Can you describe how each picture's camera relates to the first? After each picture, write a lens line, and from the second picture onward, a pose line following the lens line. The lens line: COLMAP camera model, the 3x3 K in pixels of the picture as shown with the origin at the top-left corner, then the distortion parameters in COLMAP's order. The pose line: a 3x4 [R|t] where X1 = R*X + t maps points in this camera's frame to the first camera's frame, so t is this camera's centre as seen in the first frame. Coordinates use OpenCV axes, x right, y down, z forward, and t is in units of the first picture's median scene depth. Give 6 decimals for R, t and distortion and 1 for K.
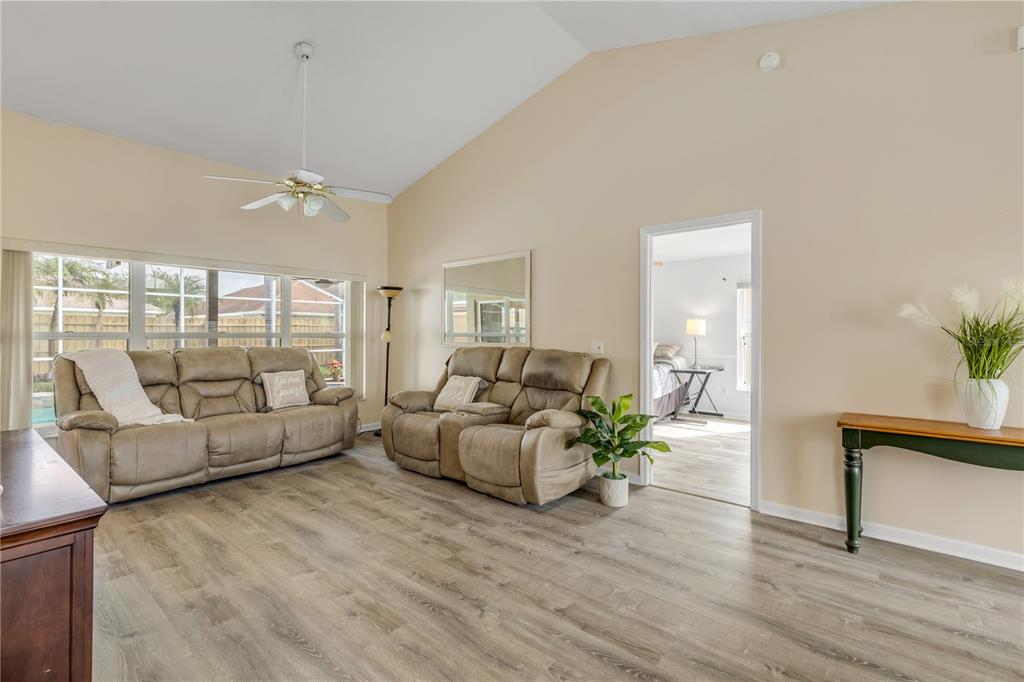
lens RADIAL K [[463.0, 0, 514.6], [0, 463.0, 335.6], [0, 0, 1]] dist [0.002837, 0.000058]
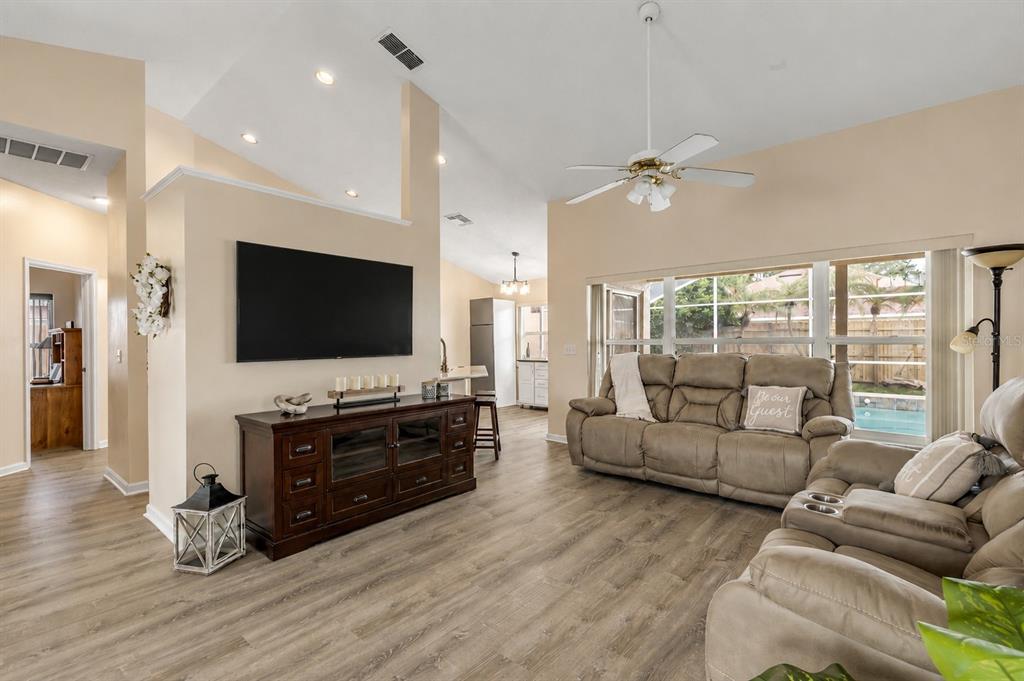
lens RADIAL K [[463.0, 0, 513.7], [0, 463.0, 340.7], [0, 0, 1]] dist [0.002837, 0.000058]
pose [[-0.006701, -0.001511, -0.999976, 0.392111], [0.002582, 0.999995, -0.001529, -0.001584], [0.999974, -0.002592, -0.006697, 0.706232]]
